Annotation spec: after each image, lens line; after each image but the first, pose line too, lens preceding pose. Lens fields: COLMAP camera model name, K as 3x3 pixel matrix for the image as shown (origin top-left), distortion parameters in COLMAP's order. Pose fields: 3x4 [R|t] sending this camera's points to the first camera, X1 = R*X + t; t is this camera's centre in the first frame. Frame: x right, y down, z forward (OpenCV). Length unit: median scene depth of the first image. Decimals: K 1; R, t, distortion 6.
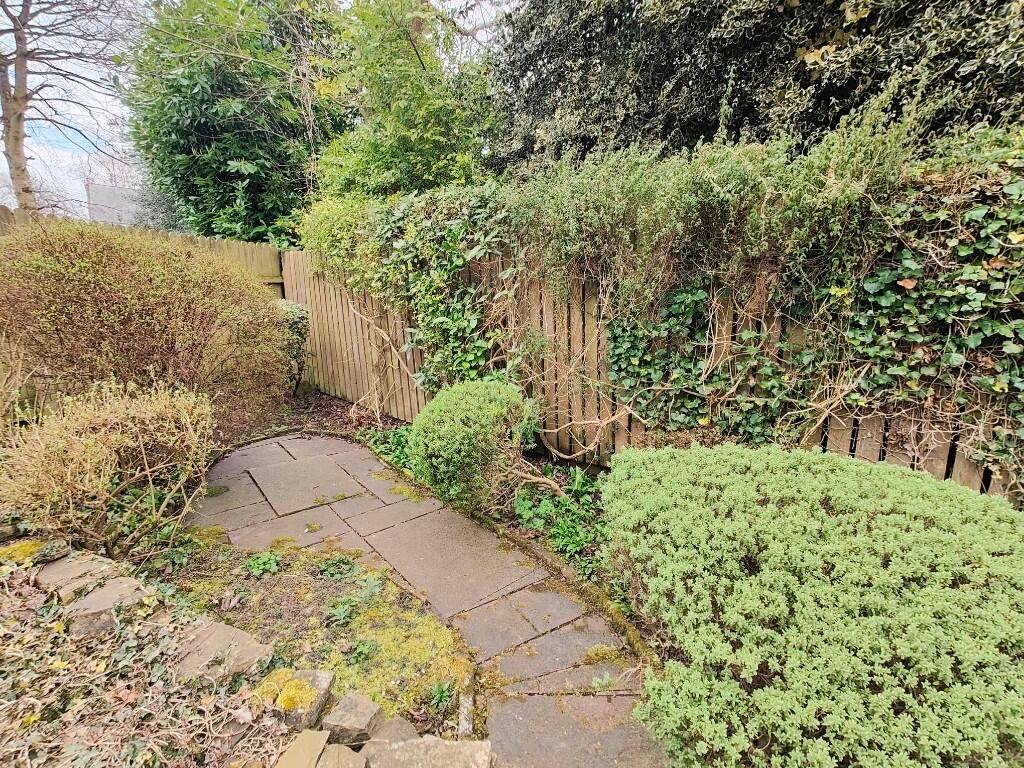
lens RADIAL K [[450.6, 0, 512.8], [0, 450.6, 378.4], [0, 0, 1]] dist [0.007814, 0.000299]
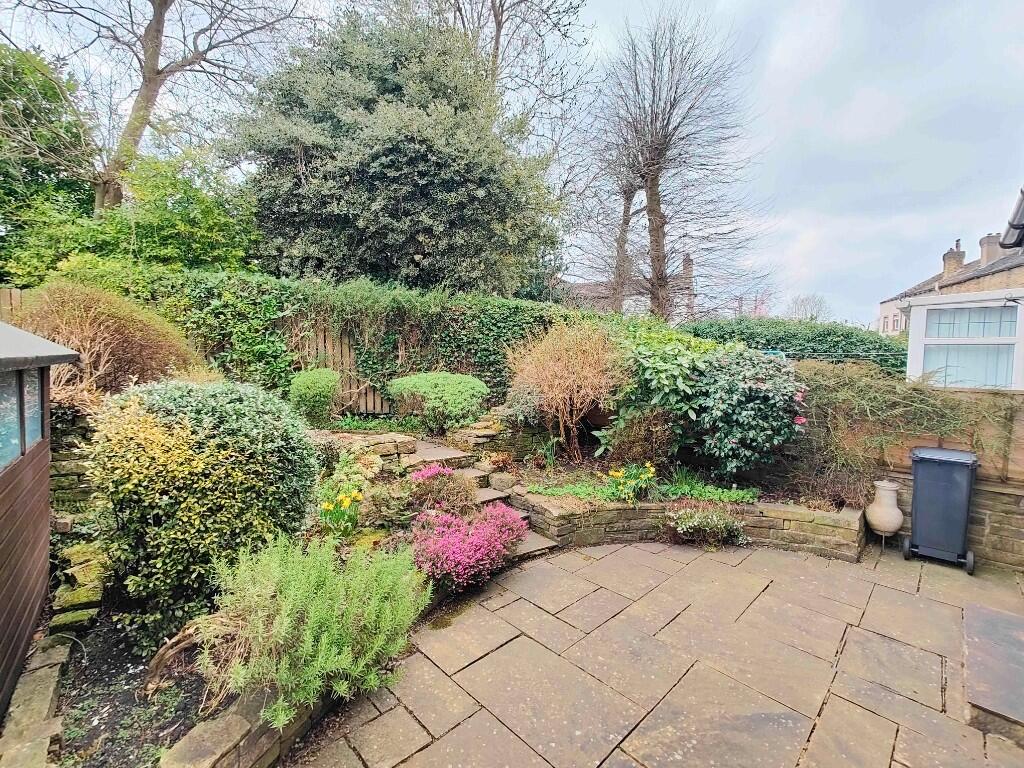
lens RADIAL K [[450.6, 0, 515.8], [0, 450.6, 379.9], [0, 0, 1]] dist [0.007814, 0.000299]
pose [[0.659358, -0.042789, 0.750611, -0.709330], [0.120973, 0.991408, -0.049750, 0.184712], [-0.742033, 0.123607, 0.658869, -0.804621]]
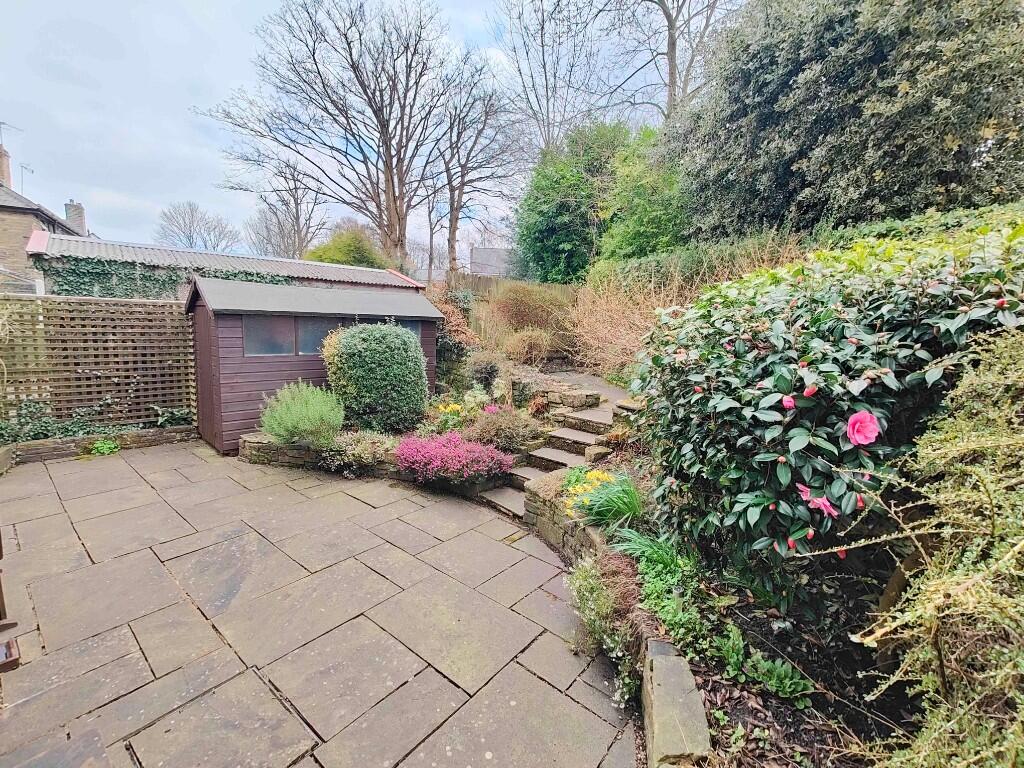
lens RADIAL K [[450.6, 0, 506.6], [0, 450.6, 383.3], [0, 0, 1]] dist [0.007814, 0.000299]
pose [[0.809062, 0.083910, -0.581702, 0.527145], [-0.116675, 0.992988, -0.019040, 0.257909], [0.576025, 0.083275, 0.813179, -0.945576]]
